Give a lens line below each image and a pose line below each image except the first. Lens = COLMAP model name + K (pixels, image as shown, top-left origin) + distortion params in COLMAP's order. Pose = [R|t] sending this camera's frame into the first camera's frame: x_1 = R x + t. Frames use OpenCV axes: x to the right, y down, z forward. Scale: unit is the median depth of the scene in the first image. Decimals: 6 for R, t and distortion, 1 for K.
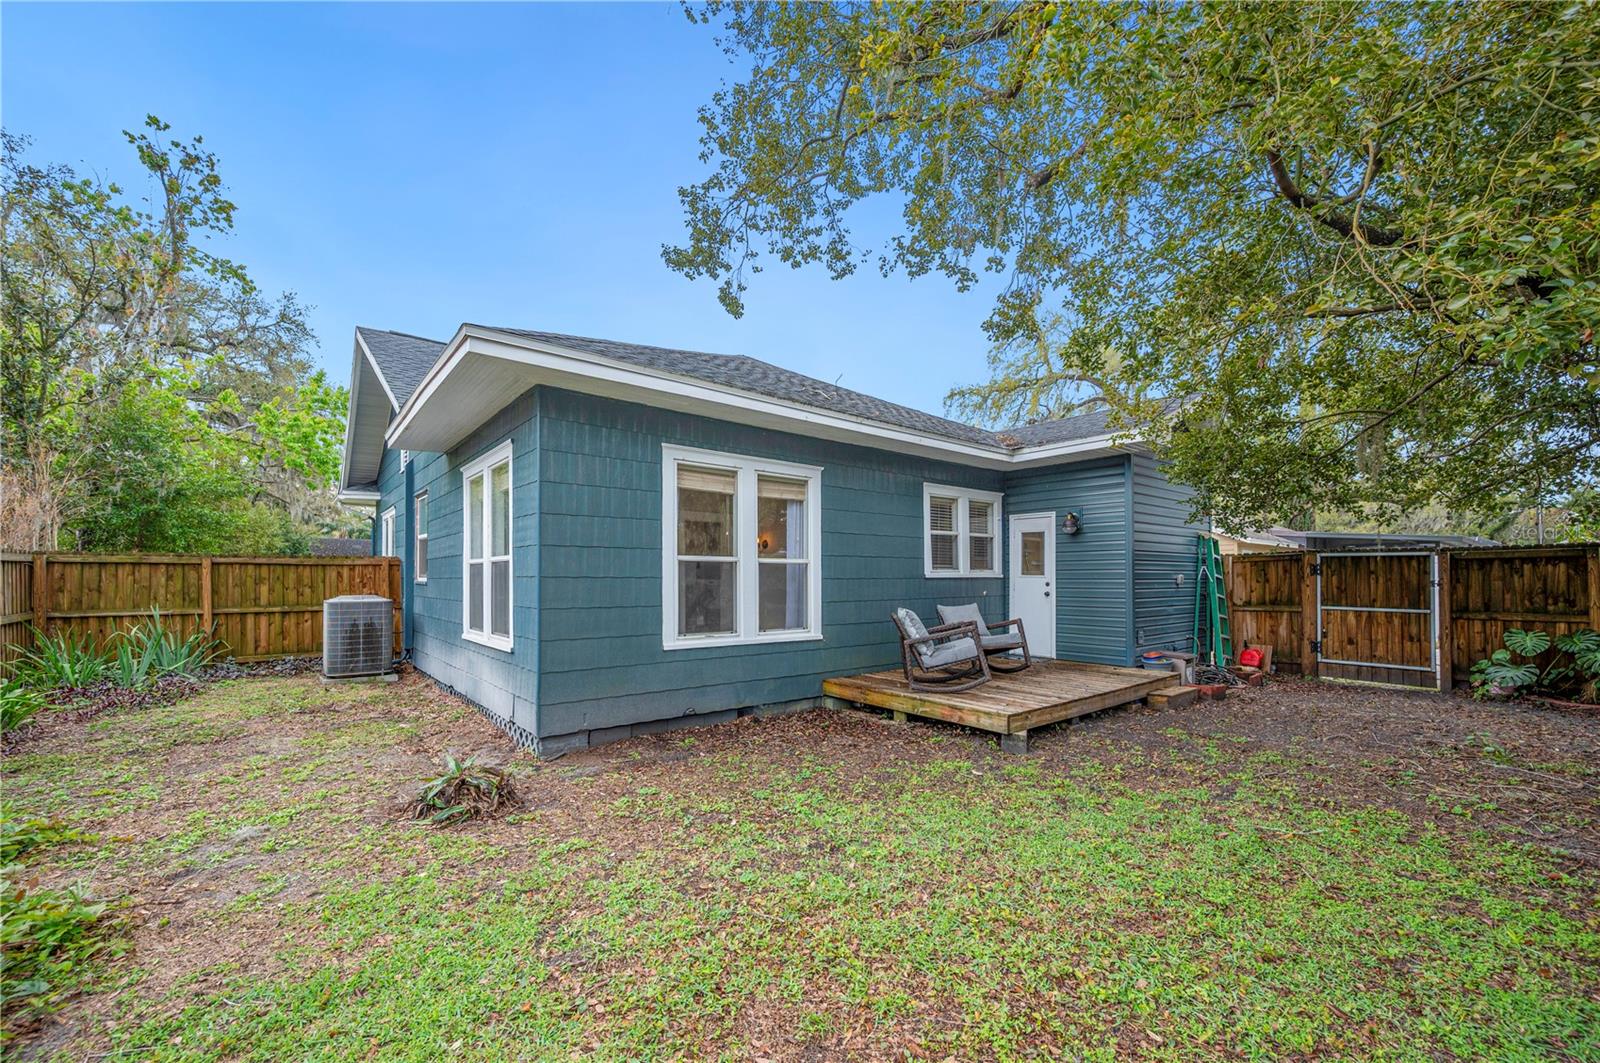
lens RADIAL K [[637.4, 0, 805.0], [0, 637.4, 577.9], [0, 0, 1]] dist [-0.000168, -0.000022]
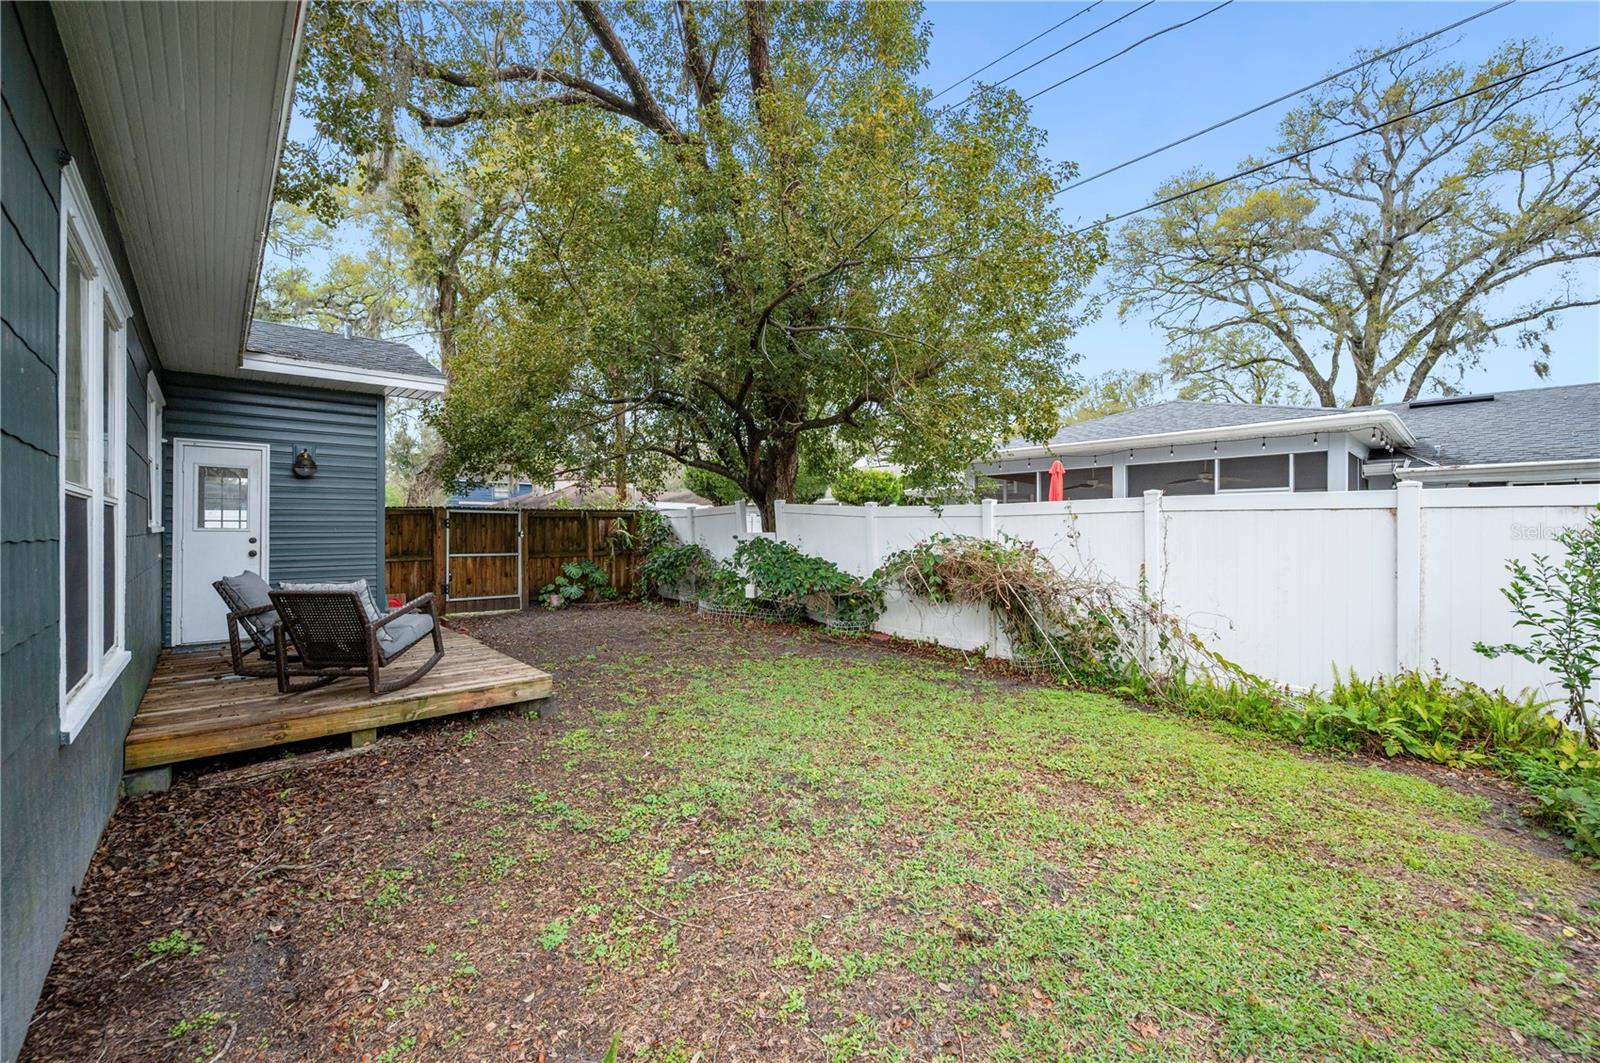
lens RADIAL K [[634.6, 0, 804.4], [0, 634.6, 523.2], [0, 0, 1]] dist [0.000498, 0.000008]
pose [[-0.050671, 0.006003, 0.998697, -0.489835], [-0.001824, 0.999980, -0.006103, -0.008502], [-0.998714, -0.002130, -0.050659, 0.493755]]
